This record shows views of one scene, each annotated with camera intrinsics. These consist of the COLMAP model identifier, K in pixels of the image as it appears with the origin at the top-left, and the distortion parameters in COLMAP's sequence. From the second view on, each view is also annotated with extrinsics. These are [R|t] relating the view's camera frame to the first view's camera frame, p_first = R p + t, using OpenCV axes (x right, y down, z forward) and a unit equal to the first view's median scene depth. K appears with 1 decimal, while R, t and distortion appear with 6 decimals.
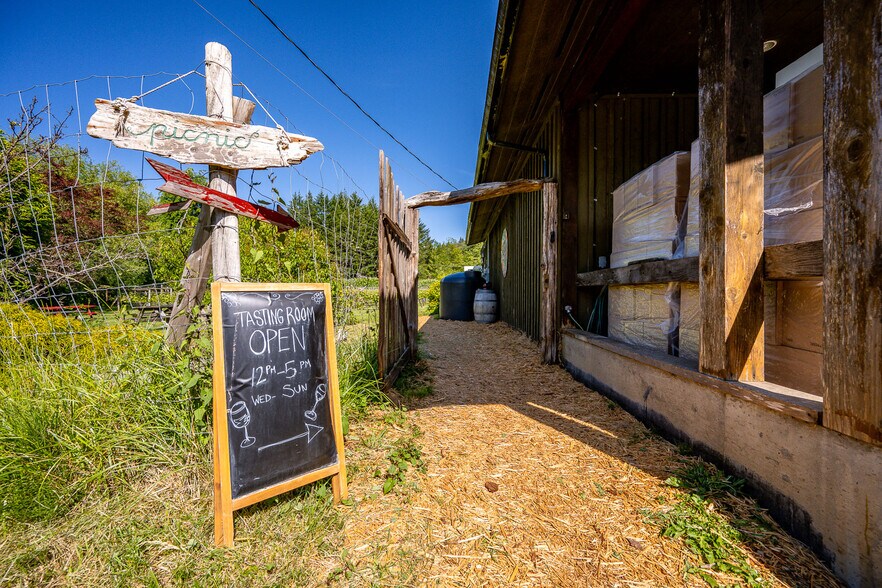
lens RADIAL K [[395.7, 0, 441.0], [0, 395.7, 294.0], [0, 0, 1]] dist [0.015948, 0.000146]
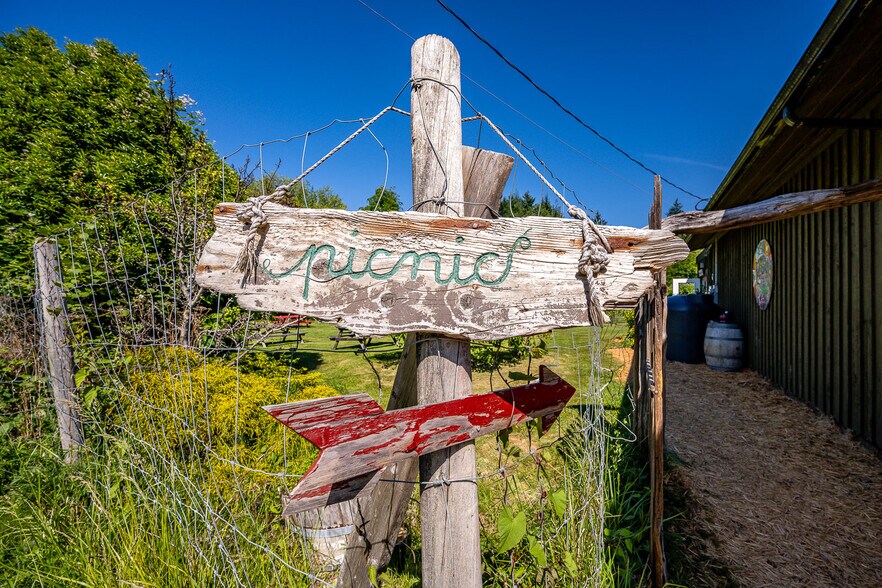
lens RADIAL K [[395.7, 0, 441.0], [0, 395.7, 294.0], [0, 0, 1]] dist [0.015948, 0.000146]
pose [[0.917367, 0.016369, -0.397707, -0.392387], [-0.011625, 0.999830, 0.014335, -0.362034], [0.397874, -0.008527, 0.917401, 0.624065]]
